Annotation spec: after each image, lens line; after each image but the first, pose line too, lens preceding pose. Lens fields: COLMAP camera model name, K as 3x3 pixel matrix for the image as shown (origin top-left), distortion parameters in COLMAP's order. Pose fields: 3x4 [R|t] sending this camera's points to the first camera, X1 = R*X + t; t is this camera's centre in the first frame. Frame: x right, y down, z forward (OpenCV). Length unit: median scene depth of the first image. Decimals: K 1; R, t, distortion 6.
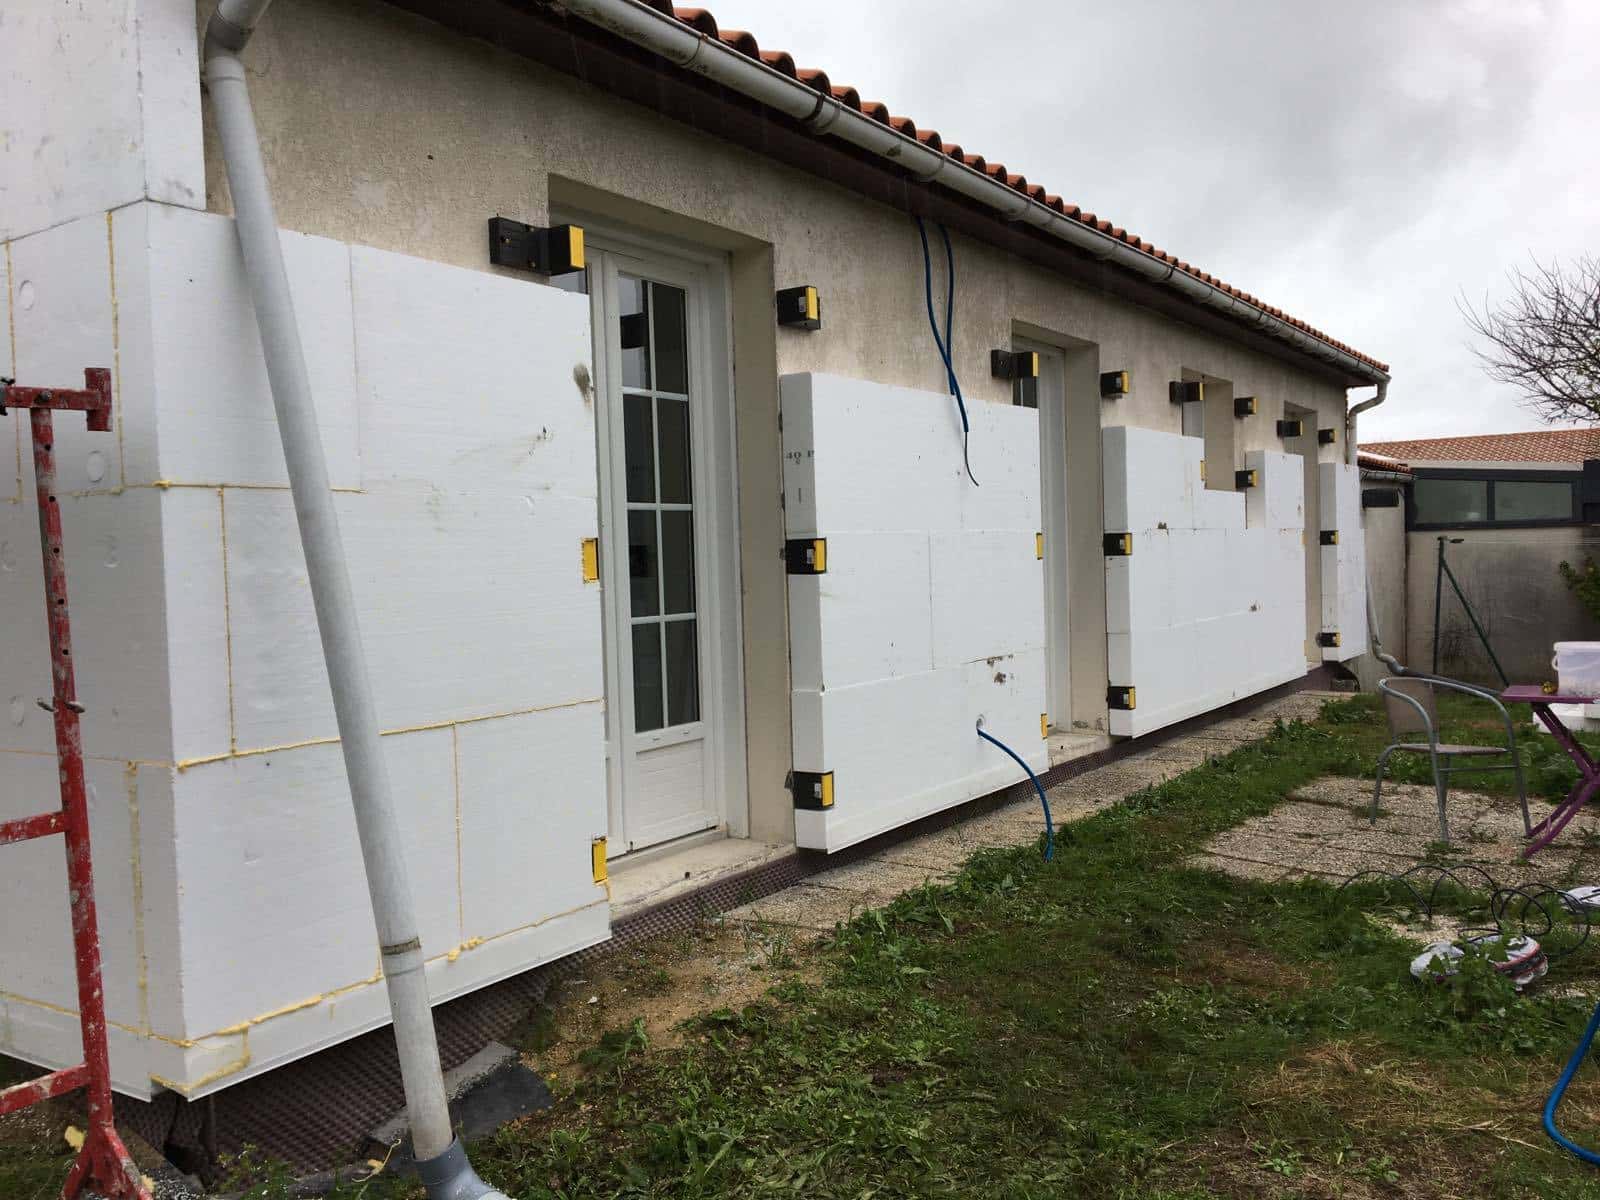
lens RADIAL K [[1359.9, 0, 797.1], [0, 1359.9, 608.7], [0, 0, 1]] dist [0.038506, -0.047651]
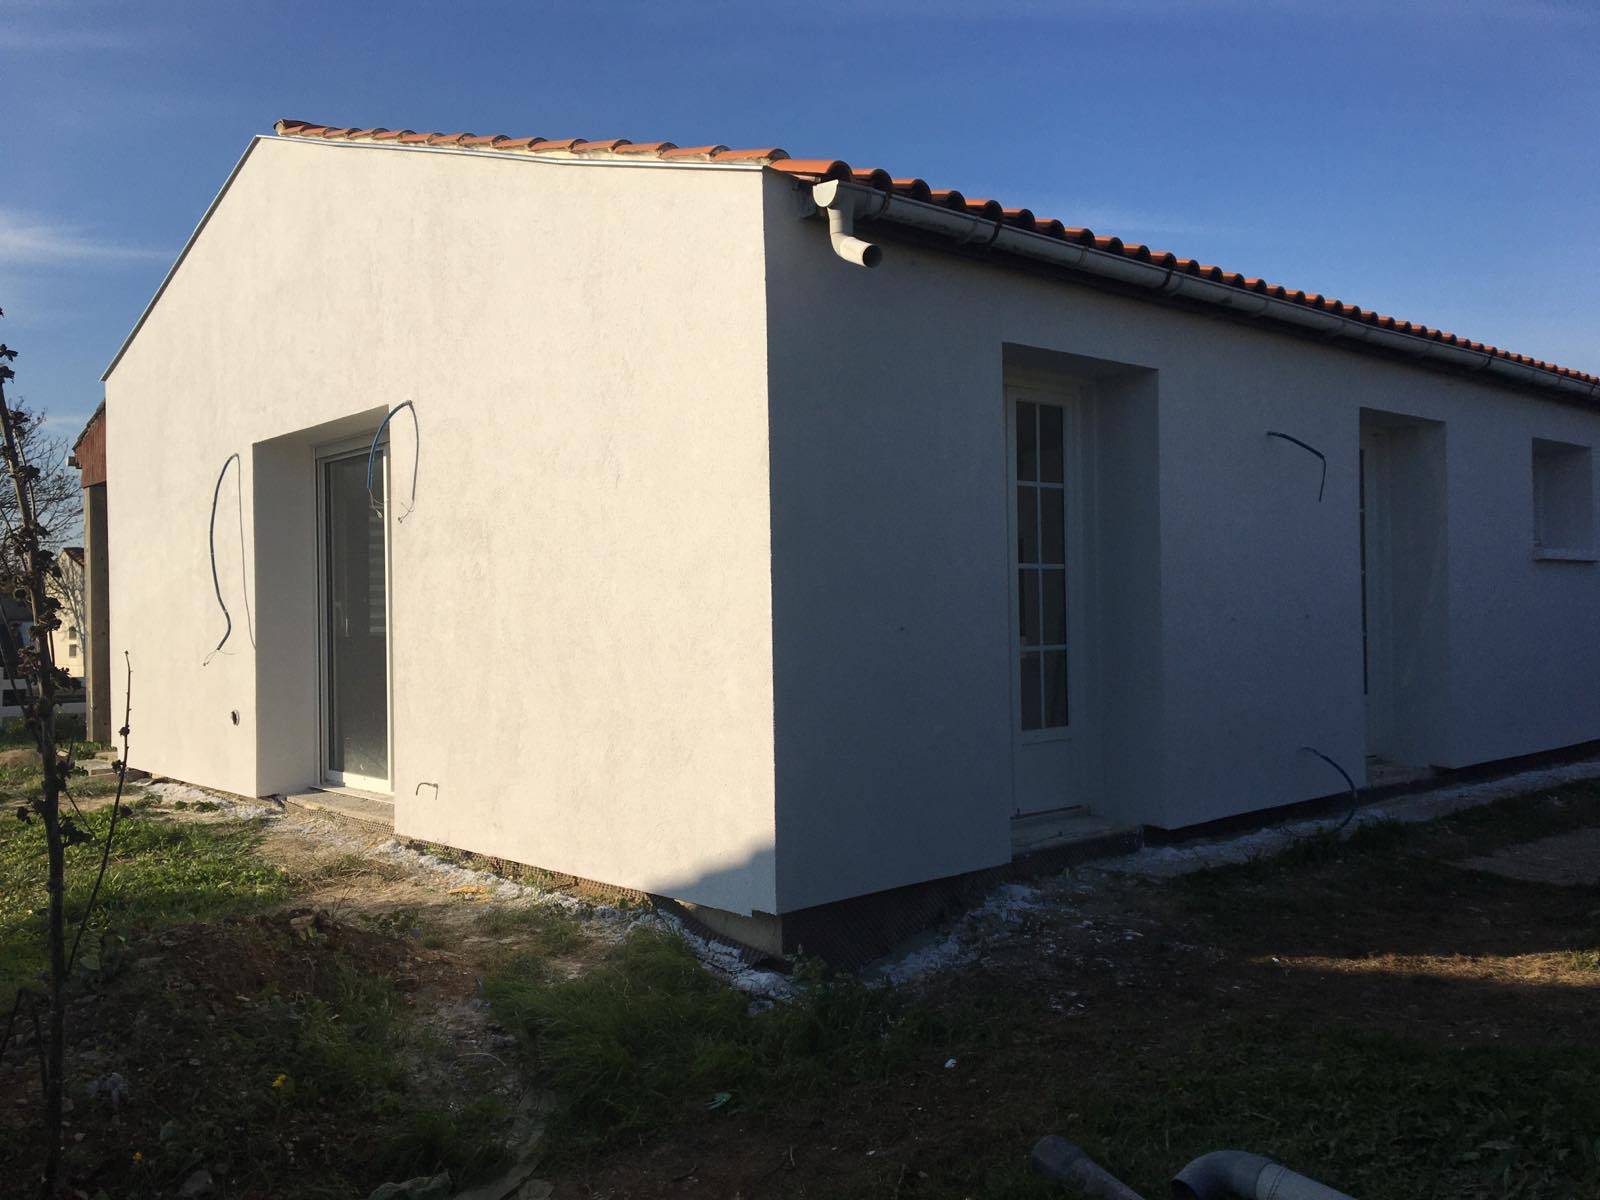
lens RADIAL K [[1359.9, 0, 794.5], [0, 1359.9, 598.1], [0, 0, 1]] dist [0.038506, -0.047651]
pose [[0.968043, 0.013613, -0.250416, 0.000960], [-0.023988, 0.998973, -0.038428, 0.014931], [0.249636, 0.043207, 0.967375, -0.370607]]
